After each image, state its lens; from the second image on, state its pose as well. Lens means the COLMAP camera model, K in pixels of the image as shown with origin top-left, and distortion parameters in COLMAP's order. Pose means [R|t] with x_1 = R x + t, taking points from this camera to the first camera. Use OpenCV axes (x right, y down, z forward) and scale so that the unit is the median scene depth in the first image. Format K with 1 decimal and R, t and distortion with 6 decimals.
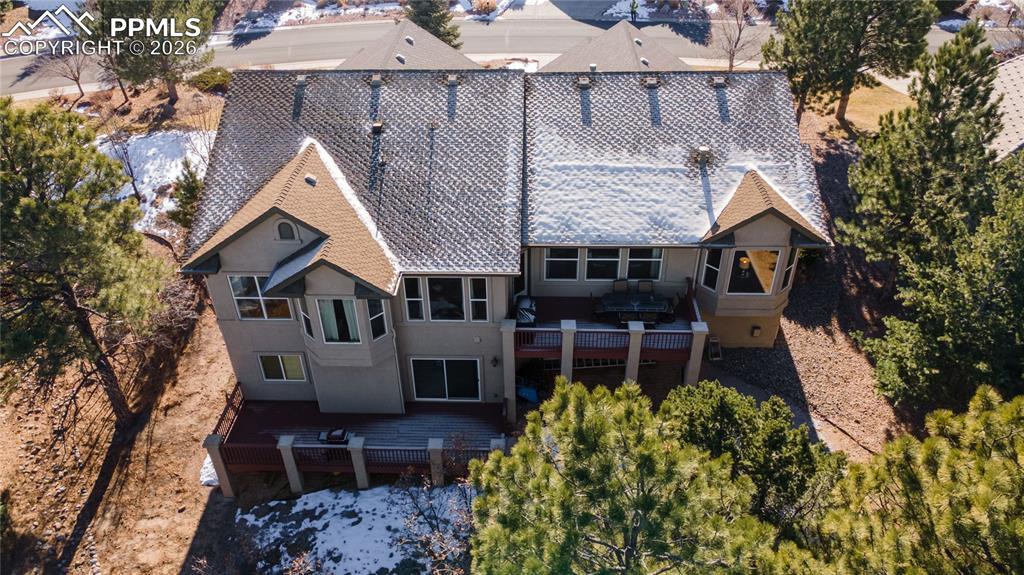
lens RADIAL K [[727.3, 0, 496.9], [0, 727.3, 287.9], [0, 0, 1]] dist [0.070226, -0.000702]
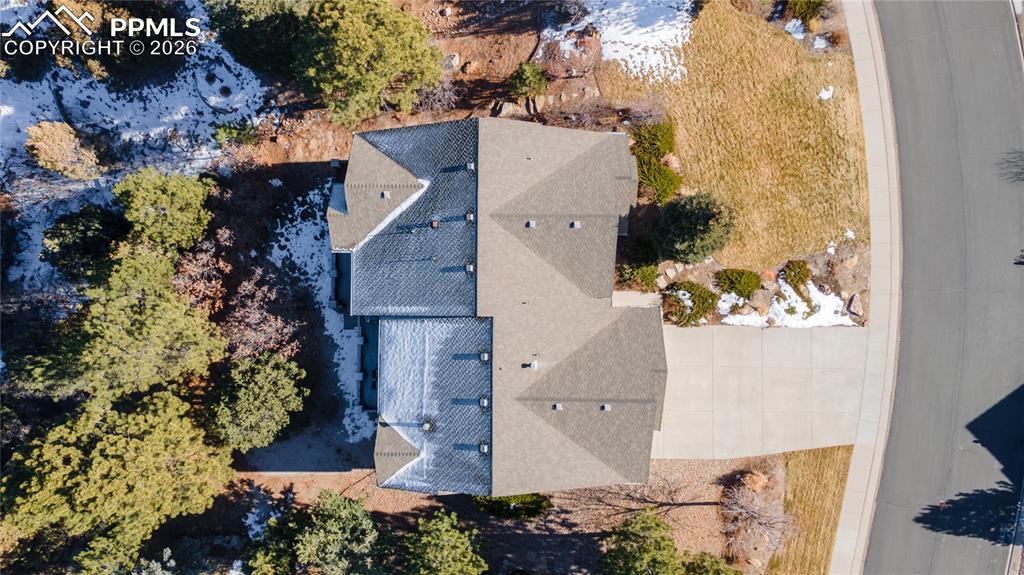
lens RADIAL K [[727.3, 0, 496.9], [0, 727.3, 287.9], [0, 0, 1]] dist [0.070226, -0.000702]
pose [[0.039259, 0.999052, -0.018805, 0.009978], [-0.582921, 0.038184, 0.811631, -1.614253], [0.811580, -0.020901, 0.583867, 0.184501]]
